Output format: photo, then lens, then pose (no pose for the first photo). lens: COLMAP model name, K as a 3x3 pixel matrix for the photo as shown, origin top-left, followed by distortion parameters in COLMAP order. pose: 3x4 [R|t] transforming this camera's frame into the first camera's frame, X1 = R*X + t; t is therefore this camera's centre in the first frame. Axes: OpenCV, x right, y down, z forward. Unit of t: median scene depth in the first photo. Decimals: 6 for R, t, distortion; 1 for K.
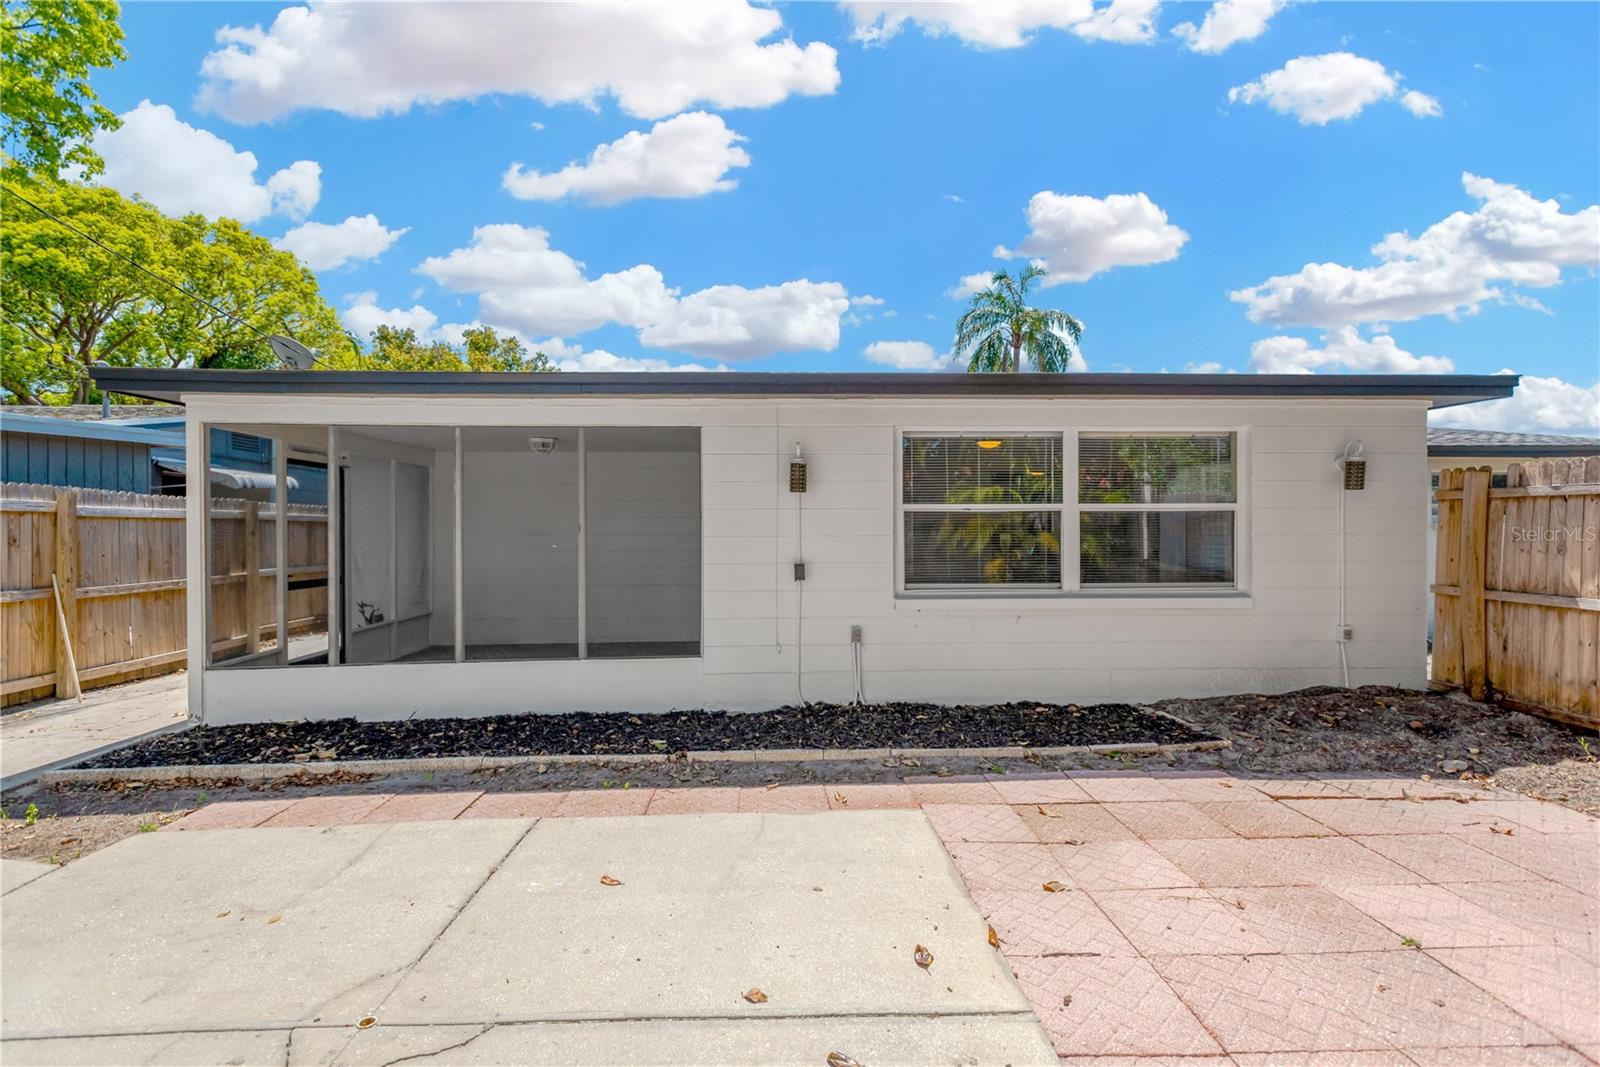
lens RADIAL K [[750.2, 0, 805.8], [0, 750.2, 532.5], [0, 0, 1]] dist [0.026286, -0.010356]
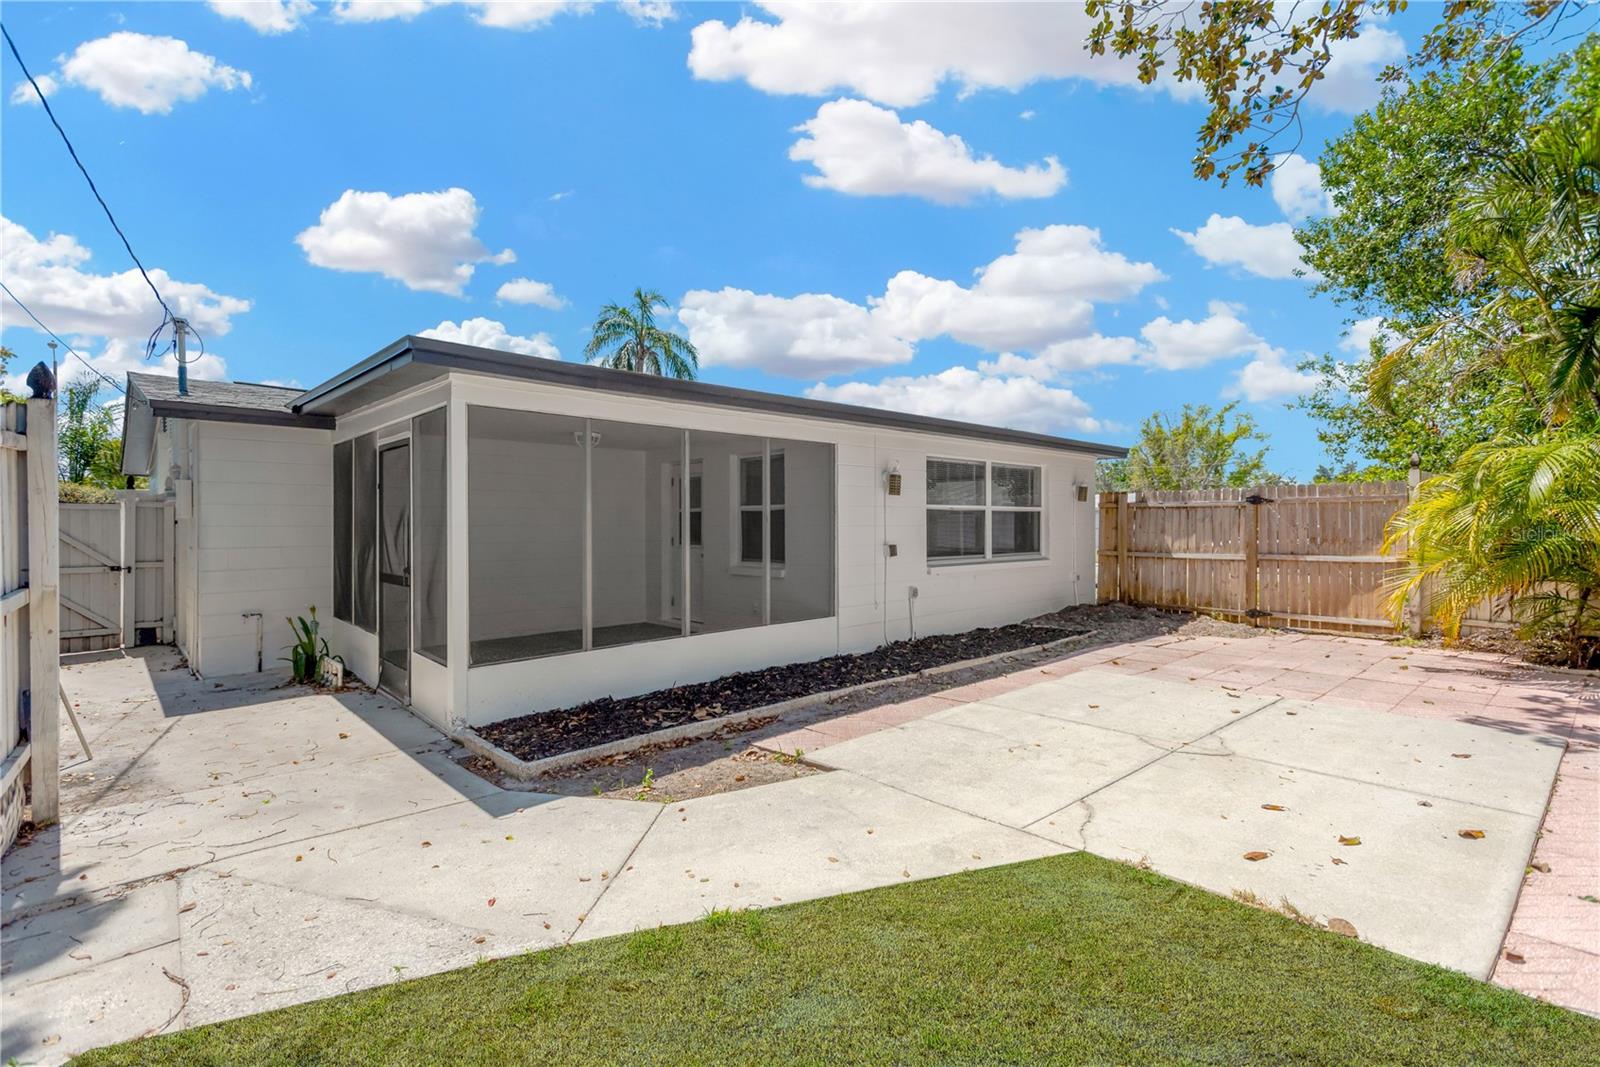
lens RADIAL K [[750.2, 0, 805.8], [0, 750.2, 532.5], [0, 0, 1]] dist [0.026286, -0.010356]
pose [[0.754891, -0.006137, 0.655821, -1.057238], [-0.001008, 0.999944, 0.010518, 0.002797], [-0.655849, -0.008601, 0.754843, 0.025033]]
